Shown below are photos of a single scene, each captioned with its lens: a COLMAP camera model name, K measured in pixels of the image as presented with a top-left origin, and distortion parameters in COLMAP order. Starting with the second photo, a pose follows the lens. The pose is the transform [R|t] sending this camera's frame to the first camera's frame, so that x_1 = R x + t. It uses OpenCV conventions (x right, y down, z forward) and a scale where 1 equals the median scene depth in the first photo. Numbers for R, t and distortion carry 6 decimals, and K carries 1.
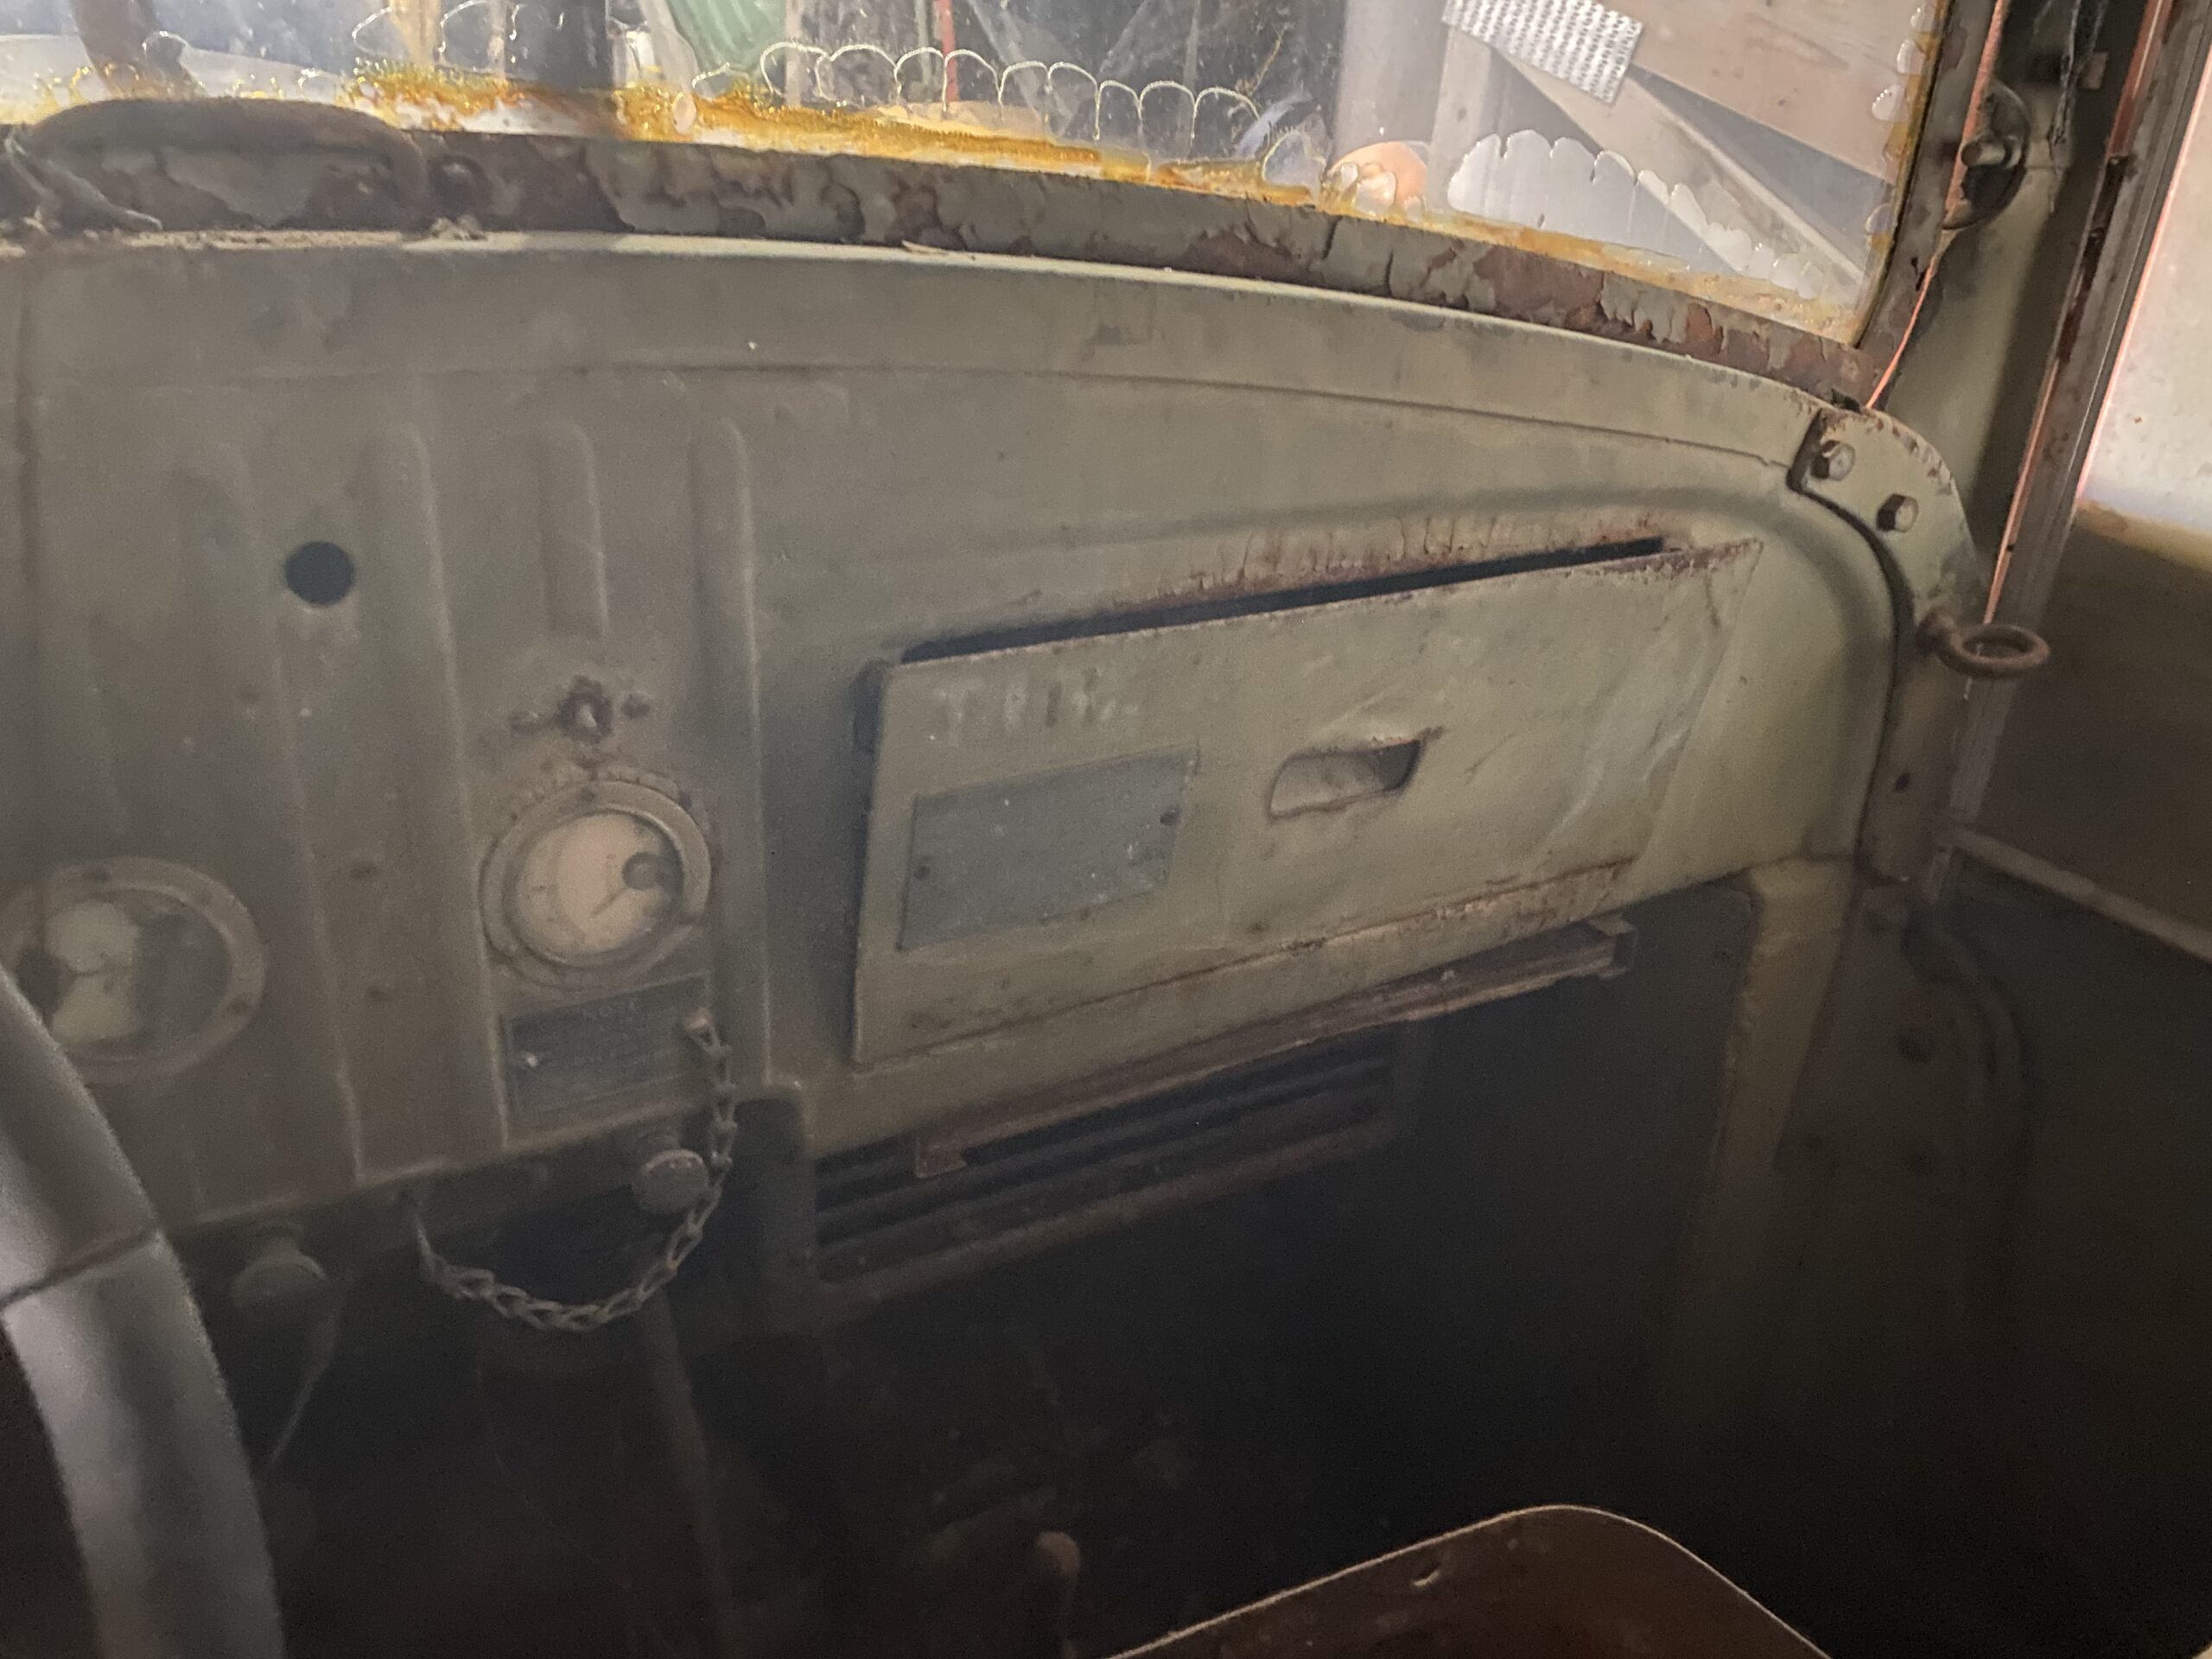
lens RADIAL K [[1701.8, 0, 1101.7], [0, 1701.8, 824.8], [0, 0, 1]] dist [0.047253, -0.063400]
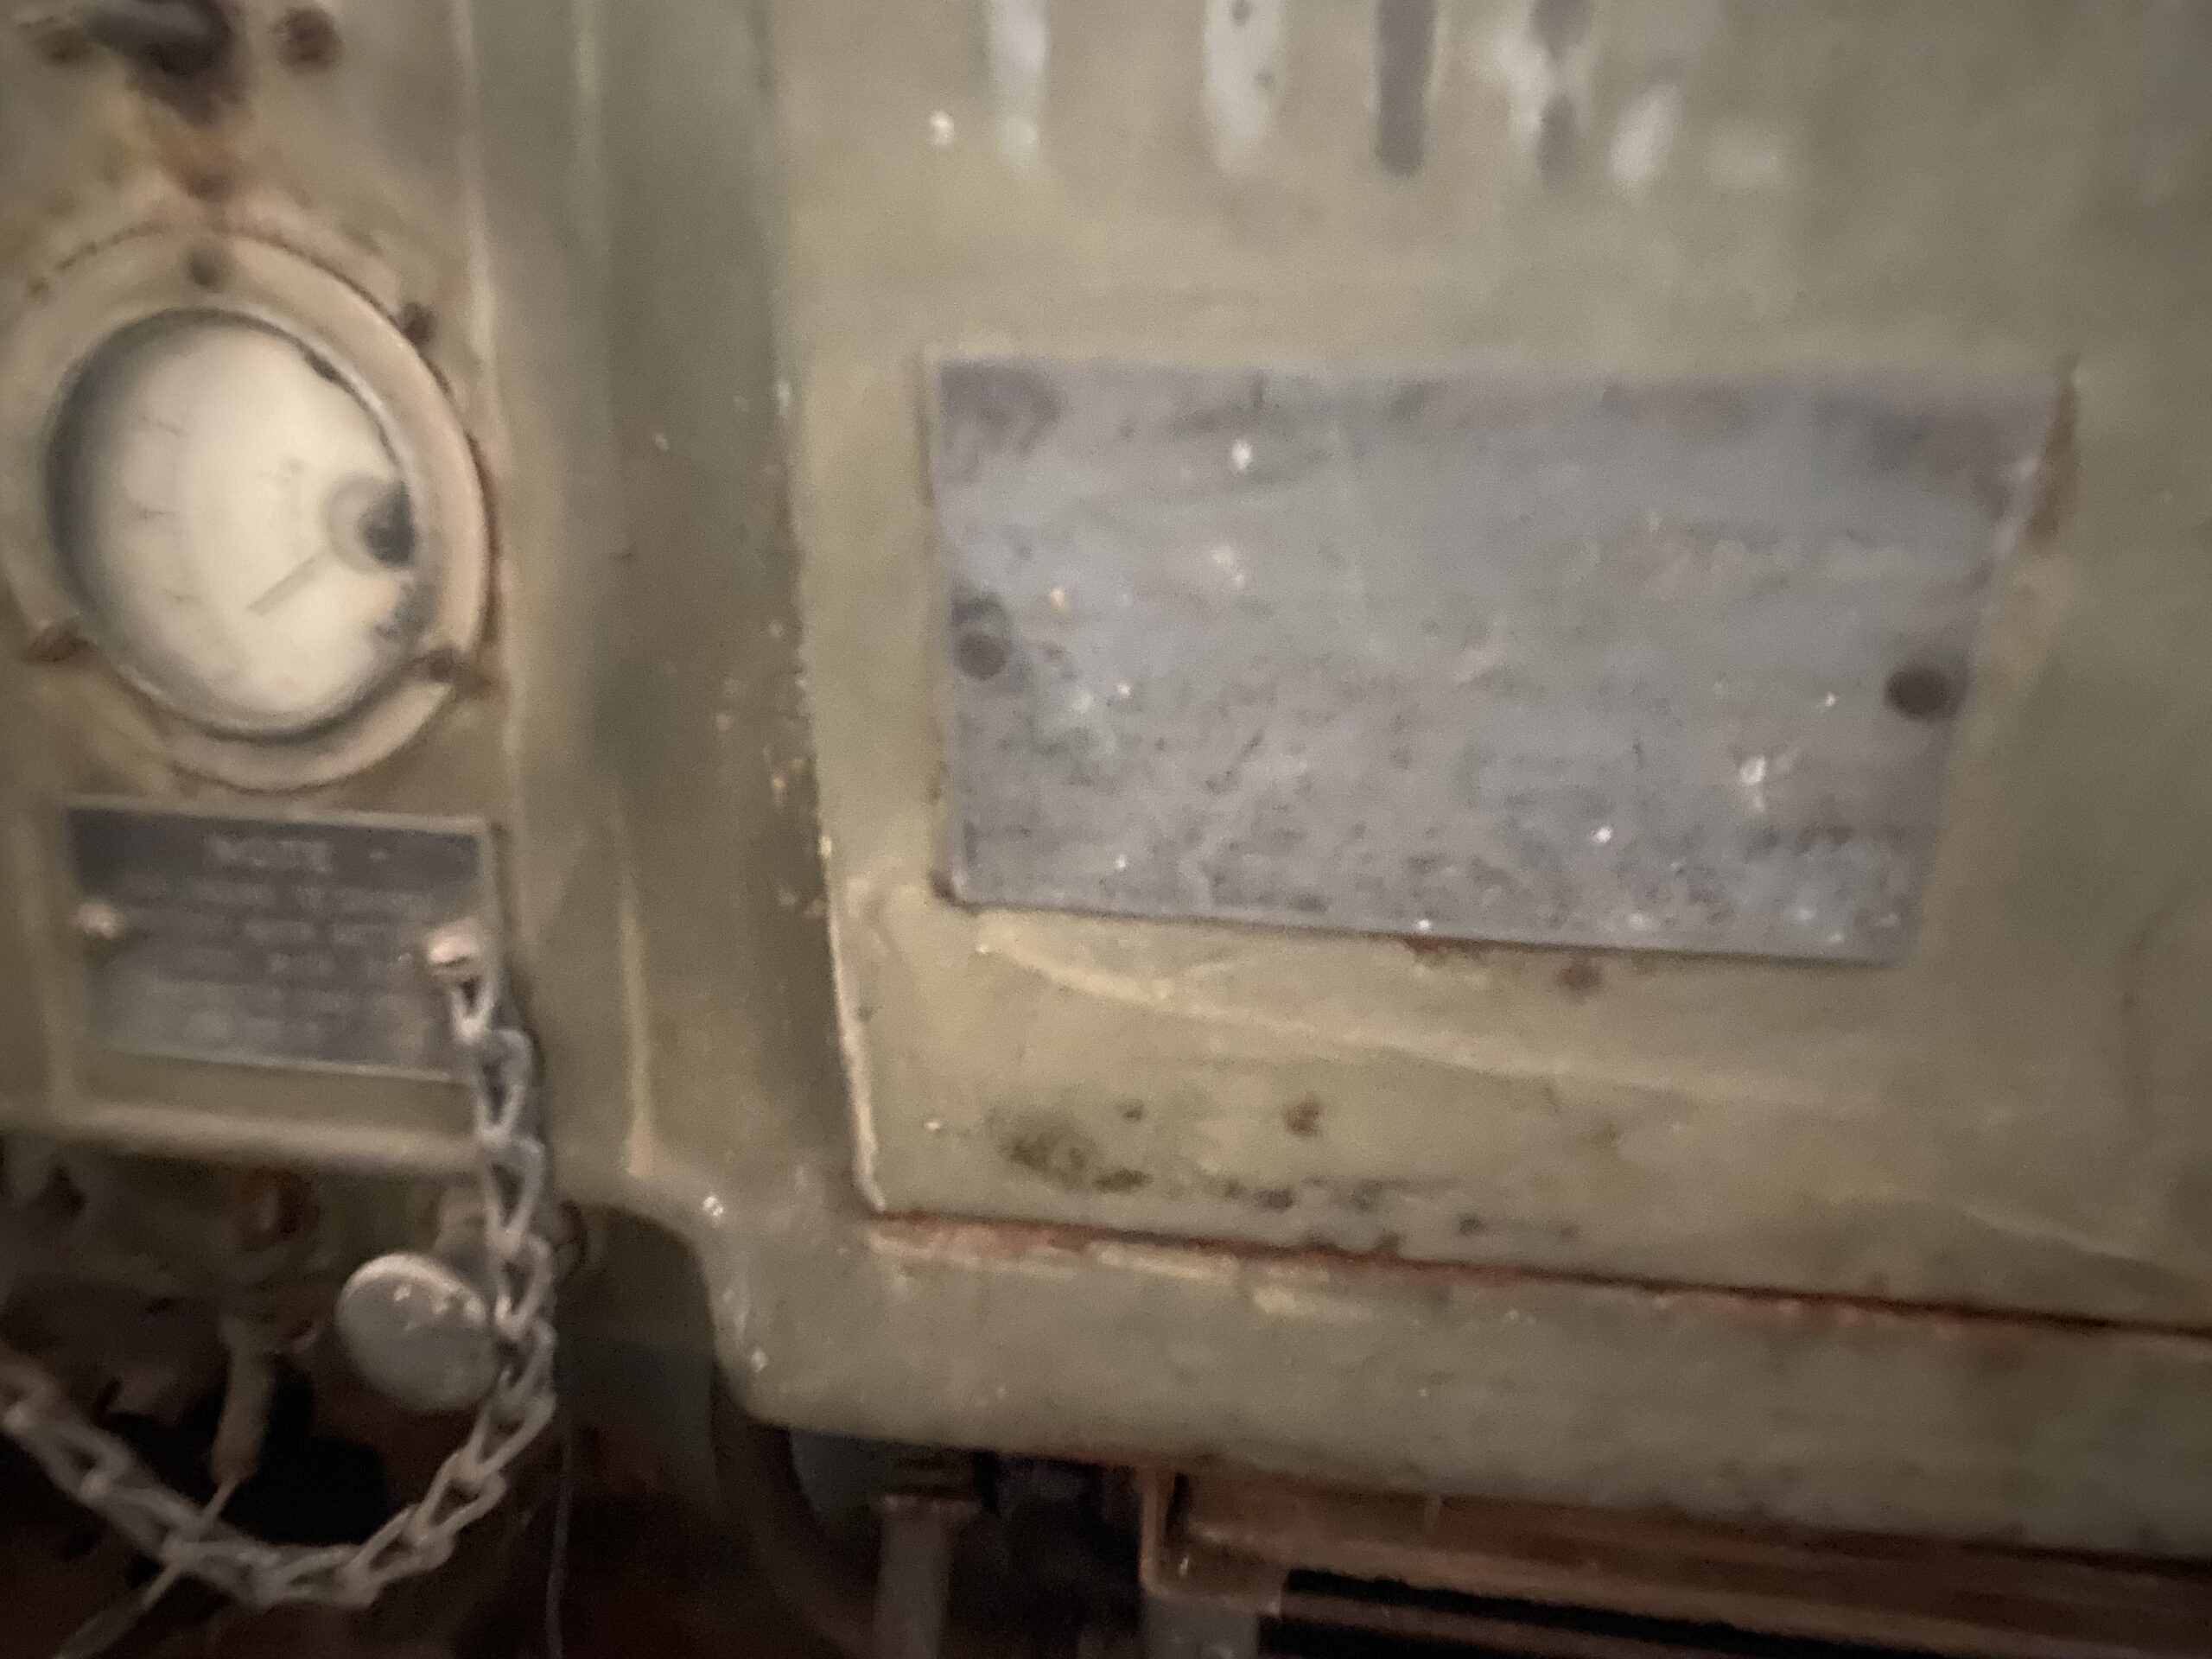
lens RADIAL K [[1701.8, 0, 1113.0], [0, 1701.8, 820.4], [0, 0, 1]] dist [0.047253, -0.063400]
pose [[0.780146, 0.159267, -0.604984, 0.117596], [-0.251964, 0.965141, -0.070834, 0.074972], [0.572613, 0.207695, 0.793081, 0.751718]]
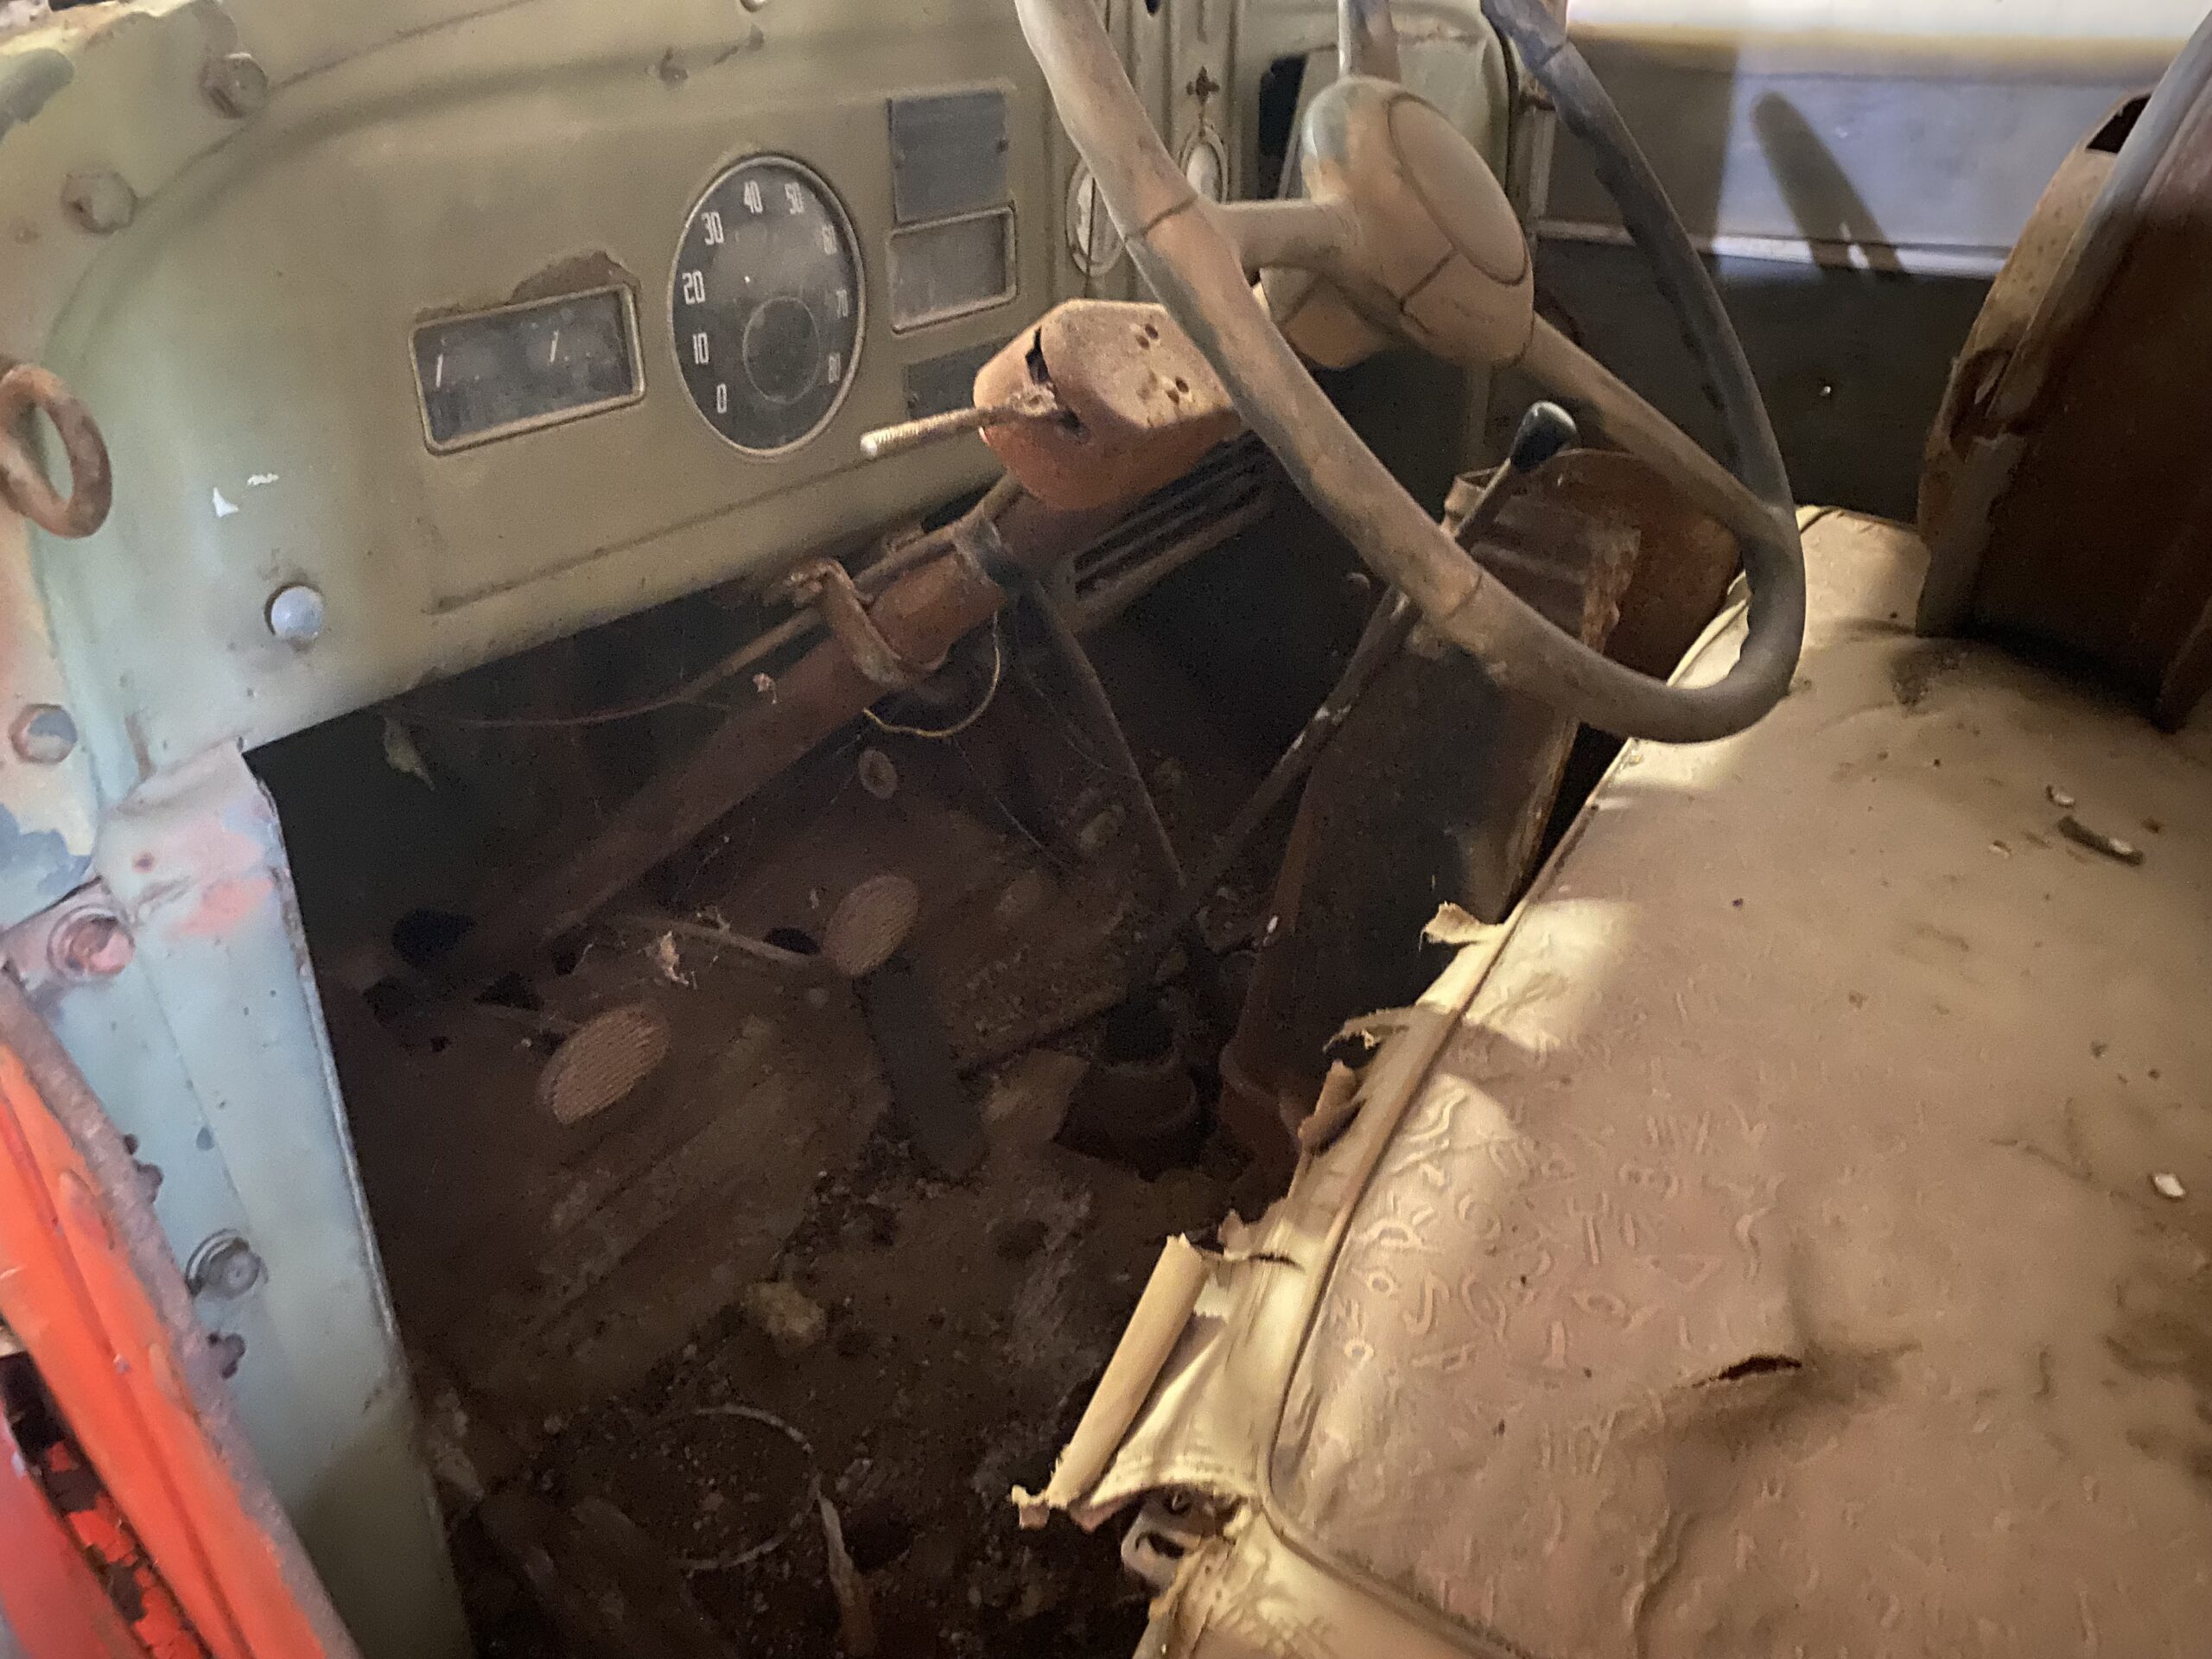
lens RADIAL K [[1701.8, 0, 1101.5], [0, 1701.8, 828.3], [0, 0, 1]] dist [0.047253, -0.063400]
pose [[0.851738, -0.283016, 0.440958, -1.338479], [0.264623, 0.958708, 0.104184, 0.462388], [-0.452236, 0.027950, 0.891460, -0.628118]]
